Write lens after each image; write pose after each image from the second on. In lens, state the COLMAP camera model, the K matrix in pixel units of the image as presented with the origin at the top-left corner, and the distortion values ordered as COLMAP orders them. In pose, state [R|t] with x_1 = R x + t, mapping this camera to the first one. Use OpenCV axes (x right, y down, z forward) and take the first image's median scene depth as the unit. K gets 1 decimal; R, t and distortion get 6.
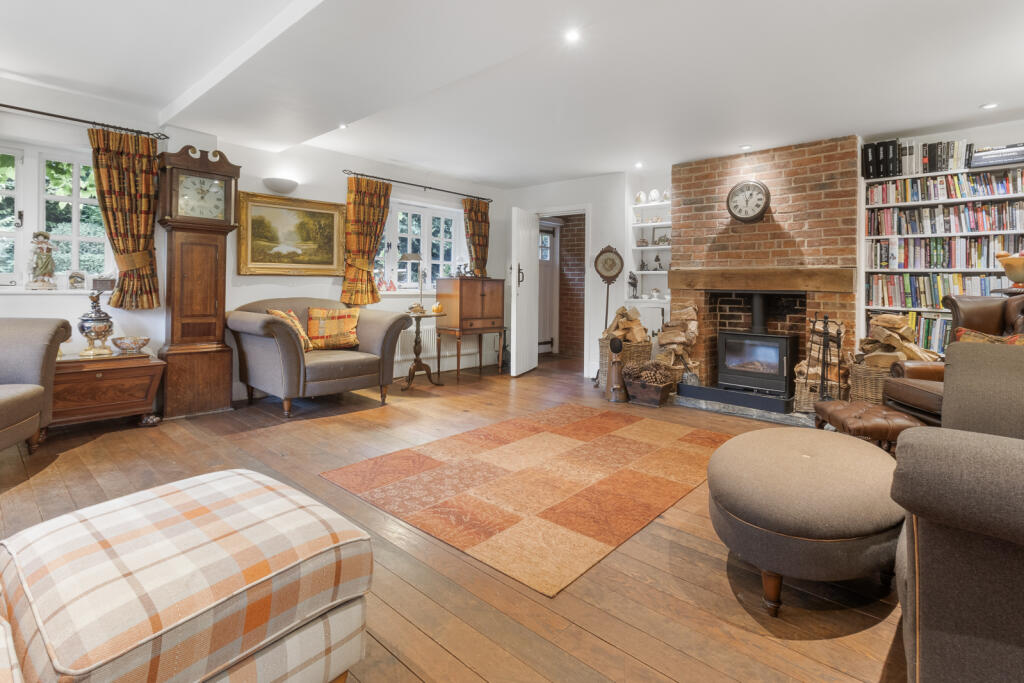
lens RADIAL K [[488.1, 0, 518.1], [0, 488.1, 286.8], [0, 0, 1]] dist [-0.002591, -0.000091]
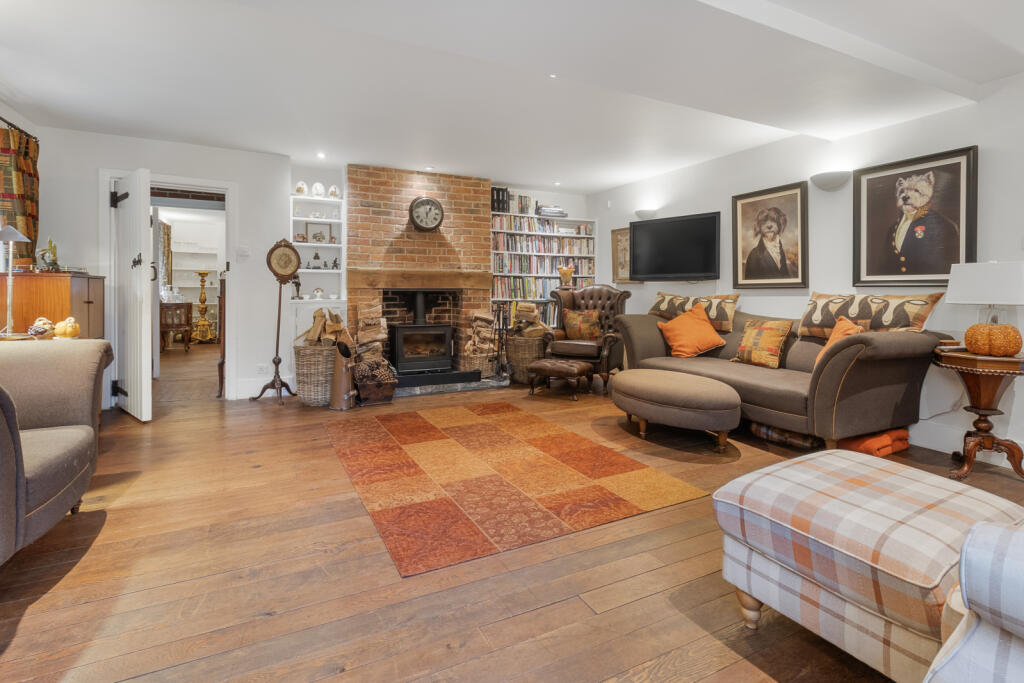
lens RADIAL K [[488.1, 0, 518.1], [0, 488.1, 286.8], [0, 0, 1]] dist [-0.002591, -0.000091]
pose [[0.373210, -0.009140, 0.927702, -0.592691], [0.001450, 0.999956, 0.009269, -0.008929], [-0.927746, -0.002114, 0.373207, 0.376831]]
